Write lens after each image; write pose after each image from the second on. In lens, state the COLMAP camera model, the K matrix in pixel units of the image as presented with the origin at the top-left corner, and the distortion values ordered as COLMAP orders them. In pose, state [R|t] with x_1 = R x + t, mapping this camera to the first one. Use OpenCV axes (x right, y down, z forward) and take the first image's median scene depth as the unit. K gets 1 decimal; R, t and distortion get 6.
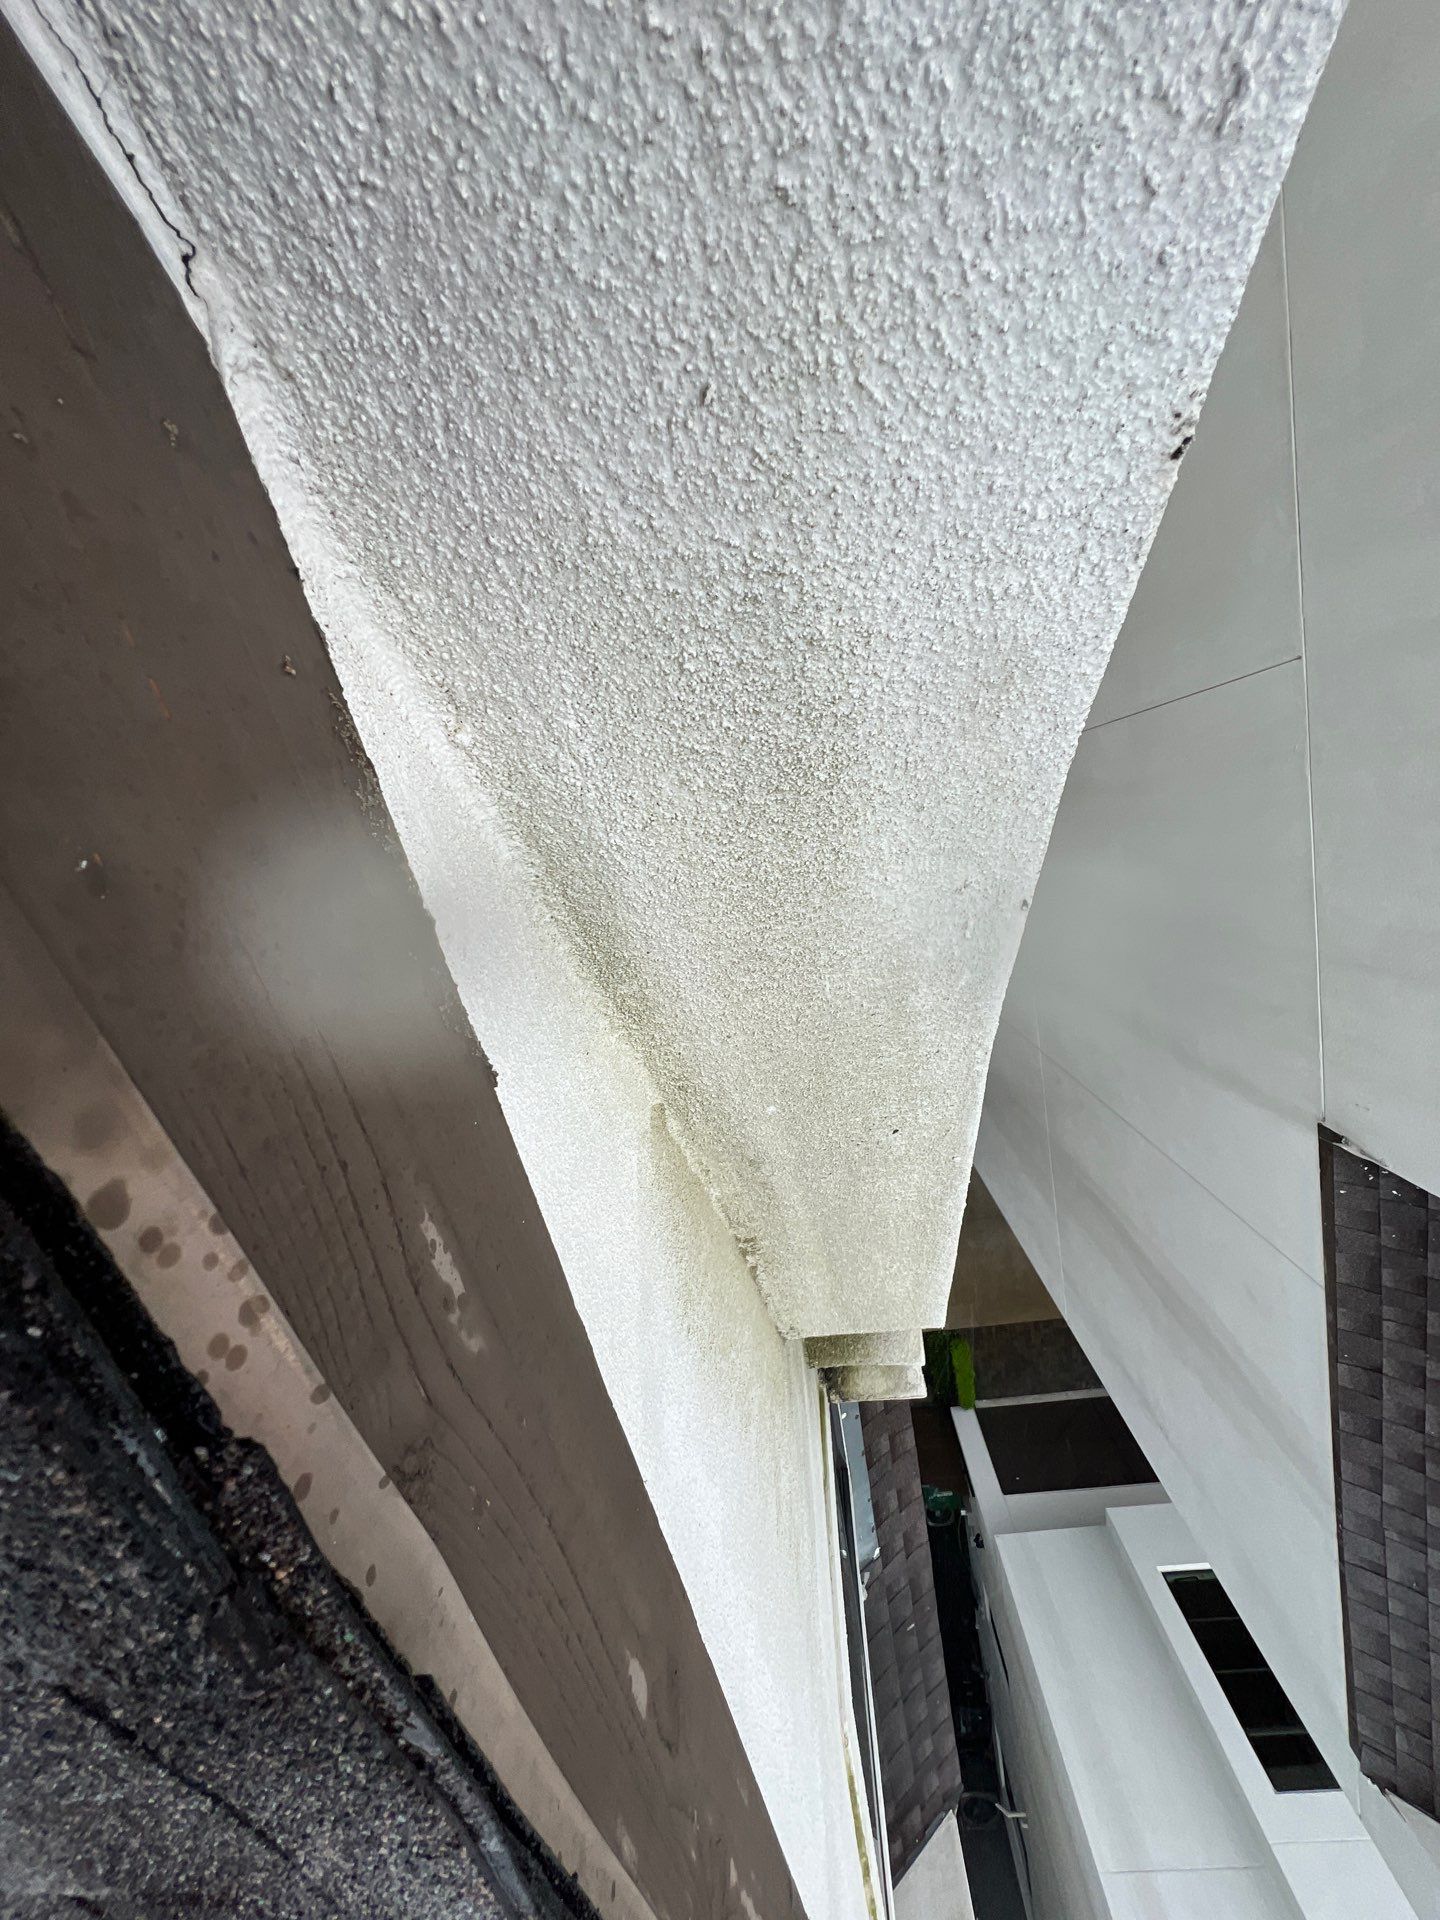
lens RADIAL K [[763.6, 0, 720.8], [0, 763.6, 969.7], [0, 0, 1]] dist [-0.005419, 0.001122]
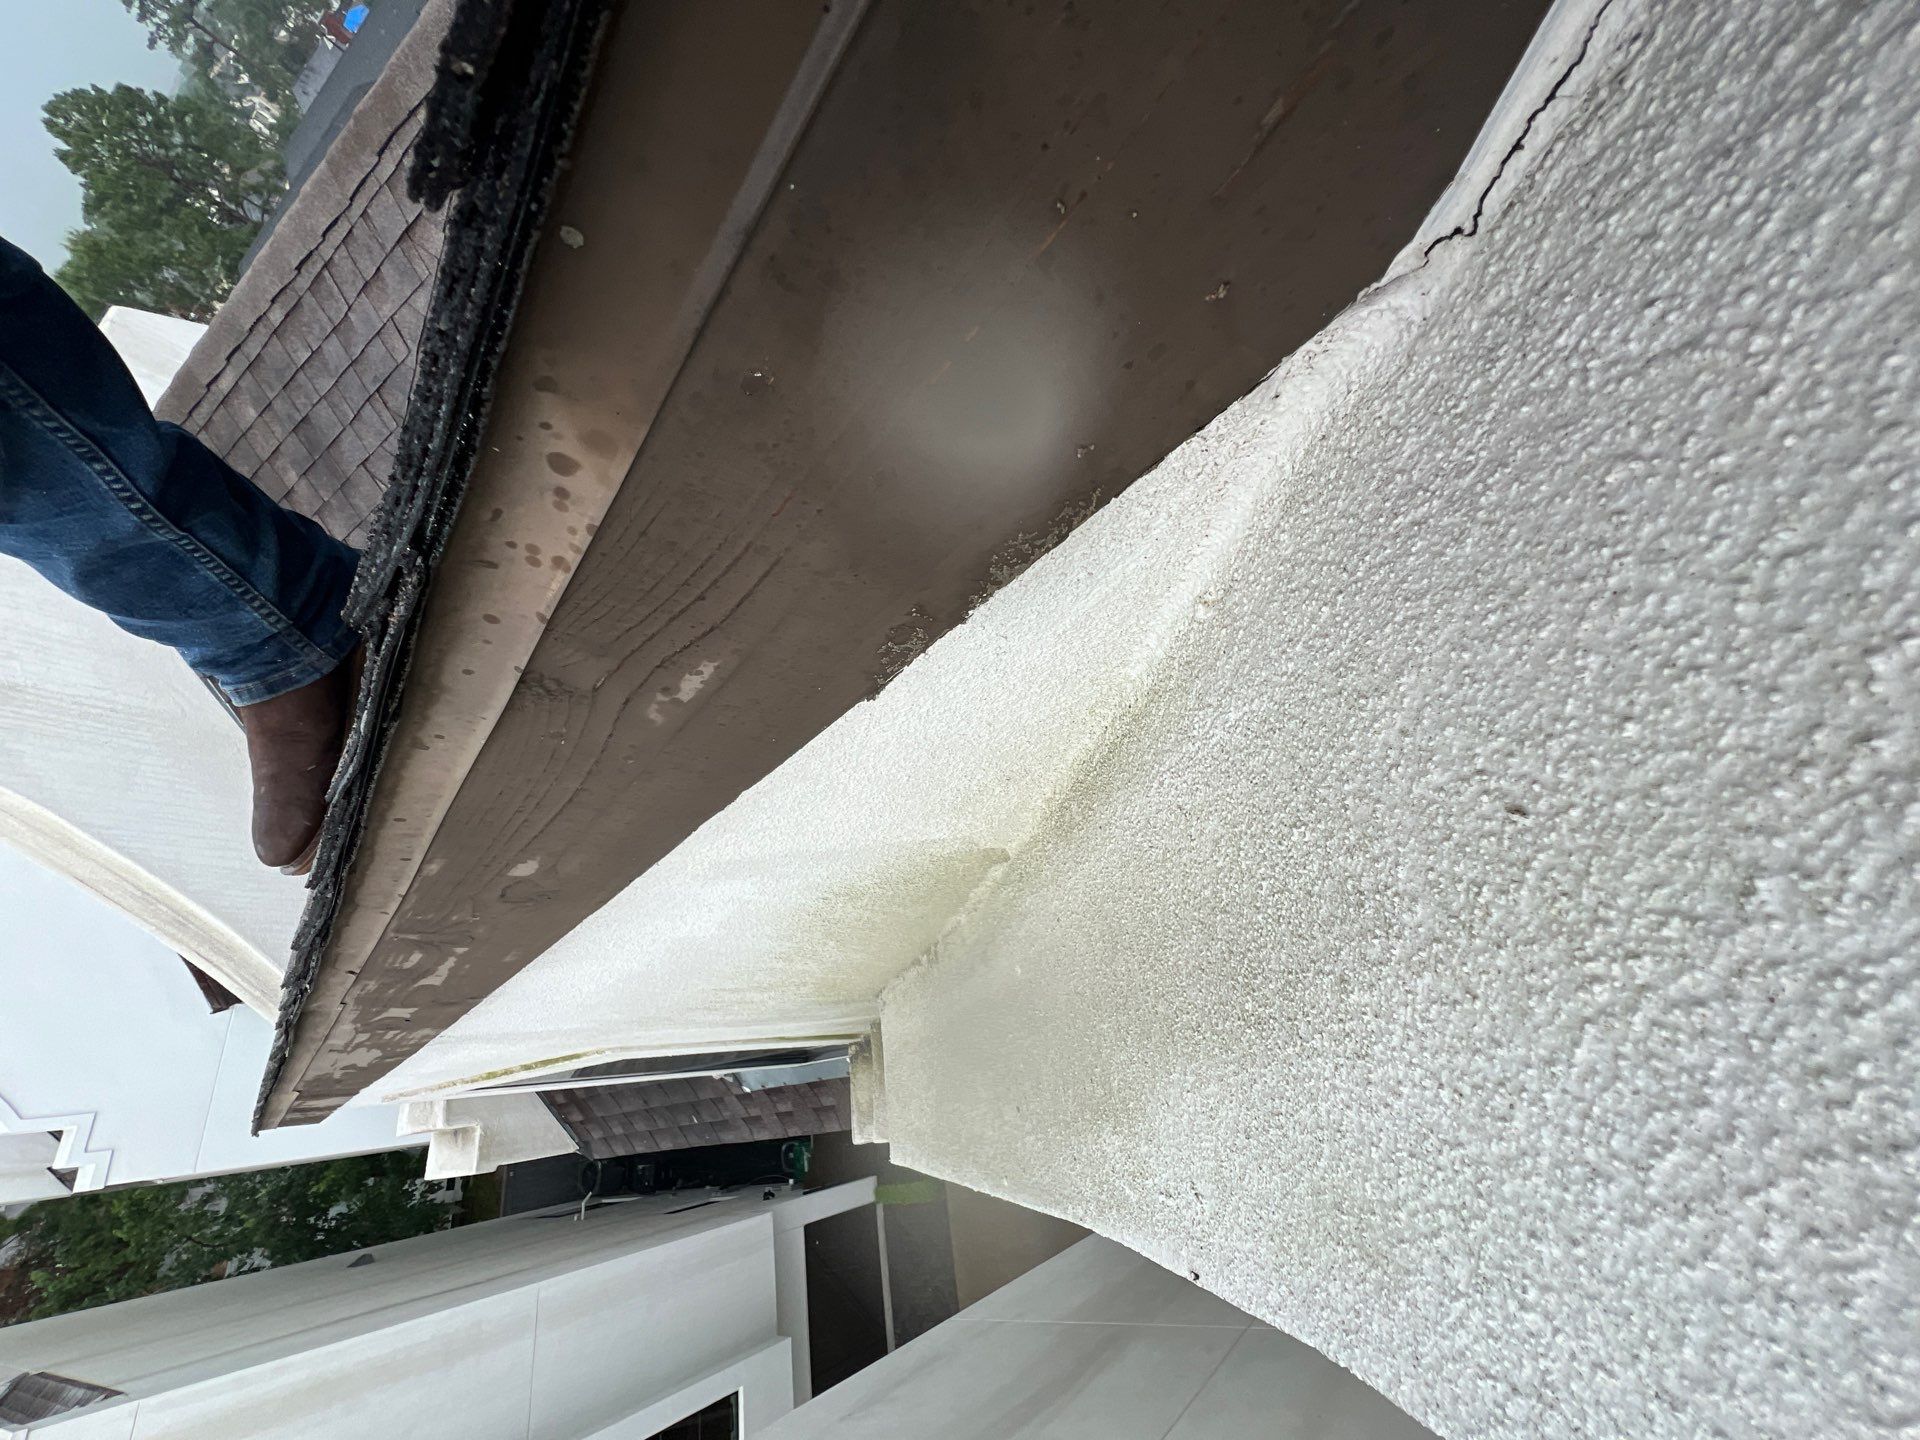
lens RADIAL K [[763.6, 0, 964.2], [0, 763.6, 726.6], [0, 0, 1]] dist [-0.005419, 0.001122]
pose [[0.043123, 0.961996, -0.269637, 0.091581], [-0.912769, 0.147665, 0.380851, -0.633226], [0.406193, 0.229693, 0.884448, 0.079697]]
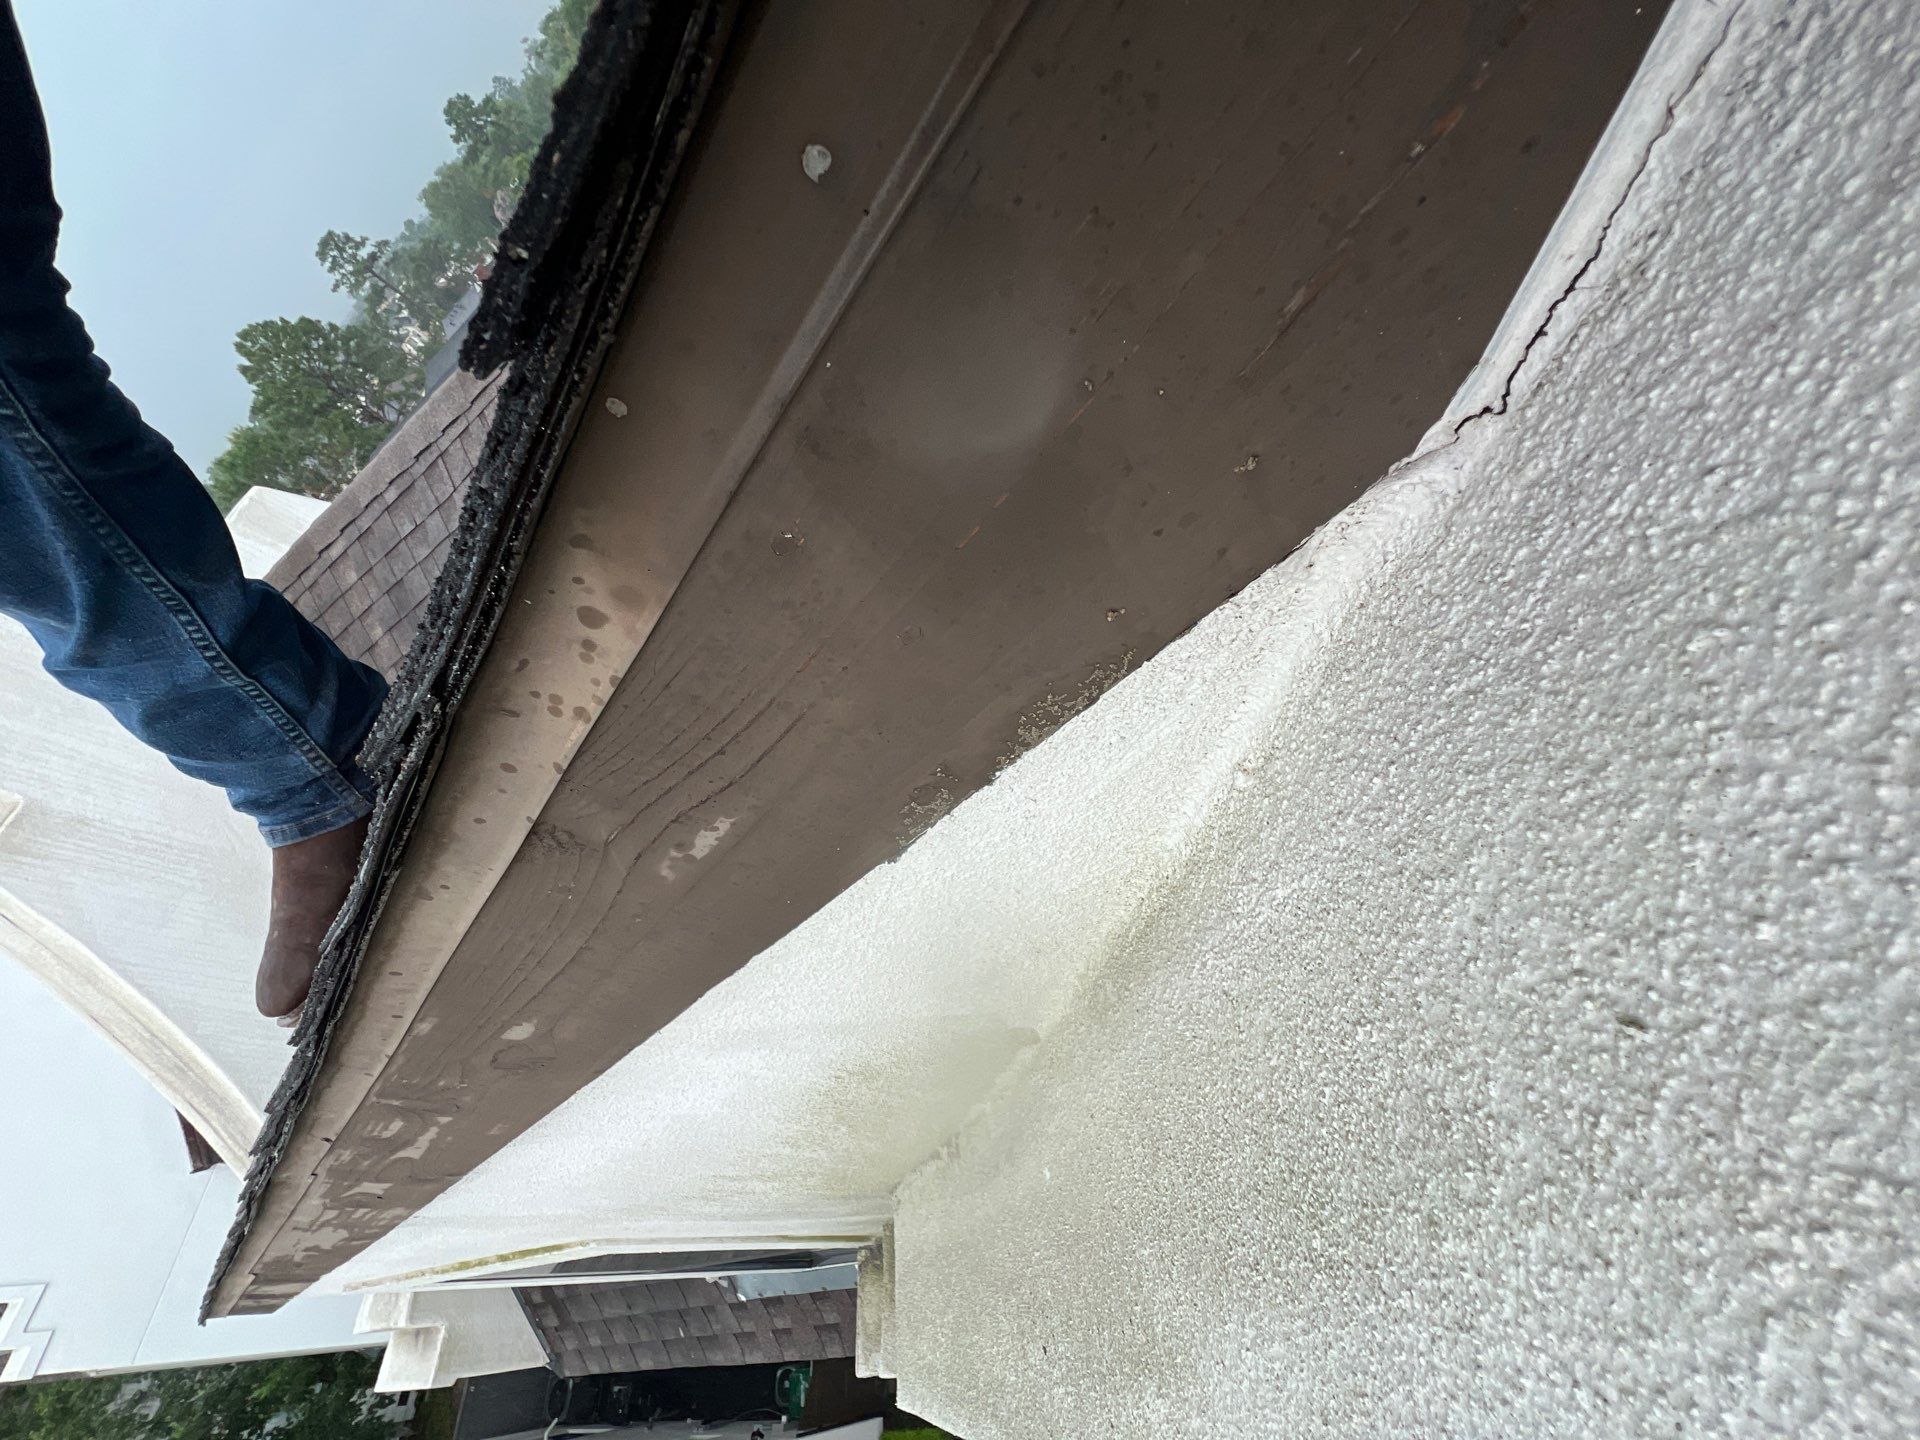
lens RADIAL K [[763.6, 0, 965.9], [0, 763.6, 728.5], [0, 0, 1]] dist [-0.005419, 0.001122]
pose [[0.001677, 0.886583, -0.462566, 0.062930], [-0.901251, 0.201768, 0.383454, -0.622861], [0.433295, 0.416245, 0.799372, 0.144213]]
